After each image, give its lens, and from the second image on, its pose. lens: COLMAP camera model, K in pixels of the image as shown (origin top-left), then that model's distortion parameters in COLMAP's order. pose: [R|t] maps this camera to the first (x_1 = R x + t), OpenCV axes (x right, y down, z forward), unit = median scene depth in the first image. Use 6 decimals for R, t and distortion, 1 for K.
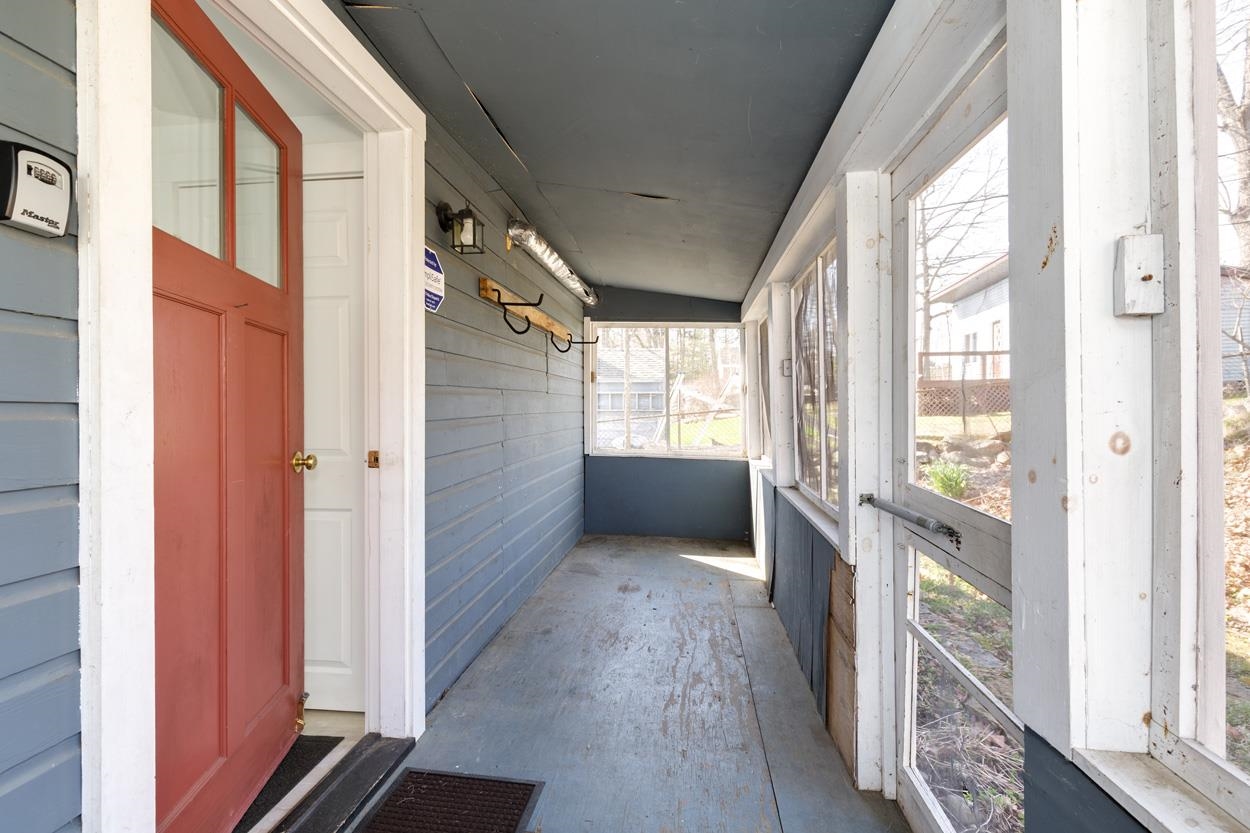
lens RADIAL K [[571.4, 0, 627.9], [0, 571.4, 411.9], [0, 0, 1]] dist [0.009370, -0.002616]
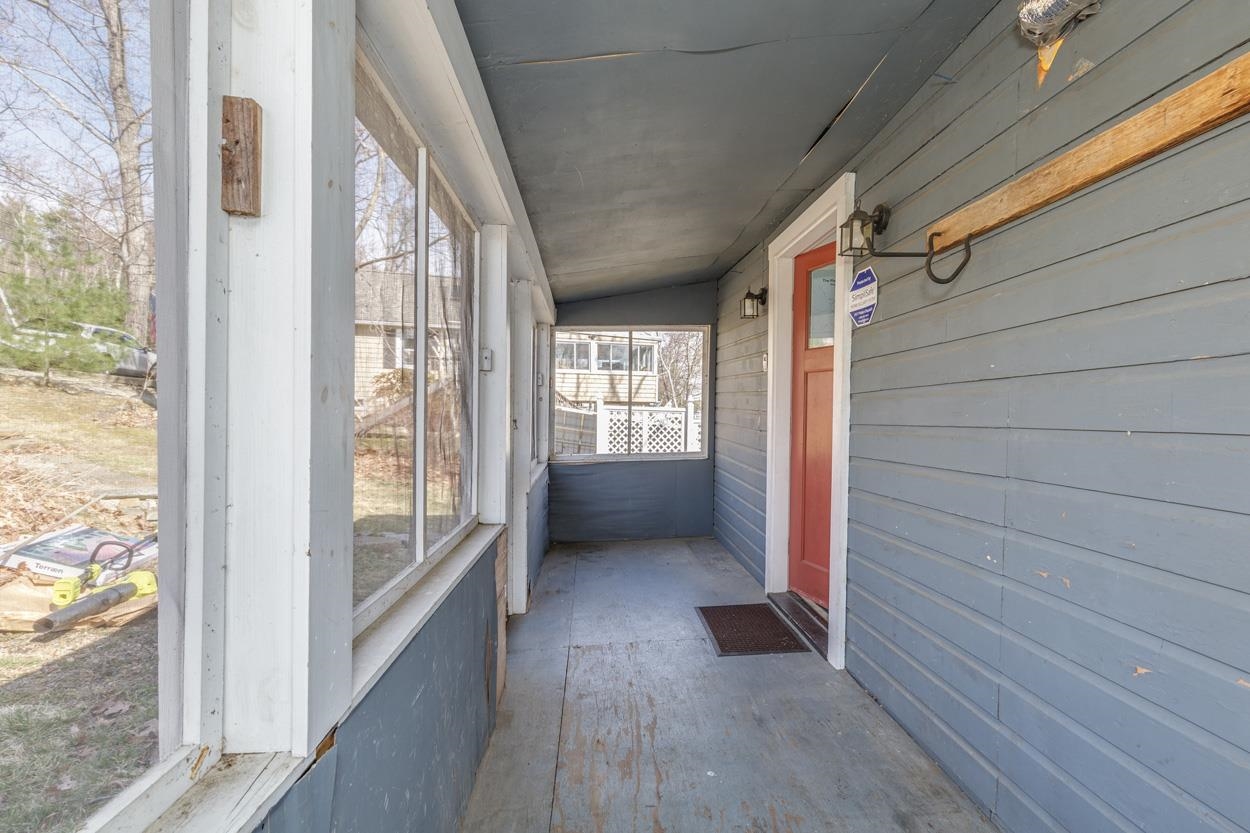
lens RADIAL K [[571.4, 0, 625.6], [0, 571.4, 415.1], [0, 0, 1]] dist [0.009370, -0.002616]
pose [[-0.986183, -0.015453, -0.164940, 0.271769], [-0.017581, 0.999780, 0.011447, -0.004855], [0.164727, 0.014189, -0.986237, 1.866417]]
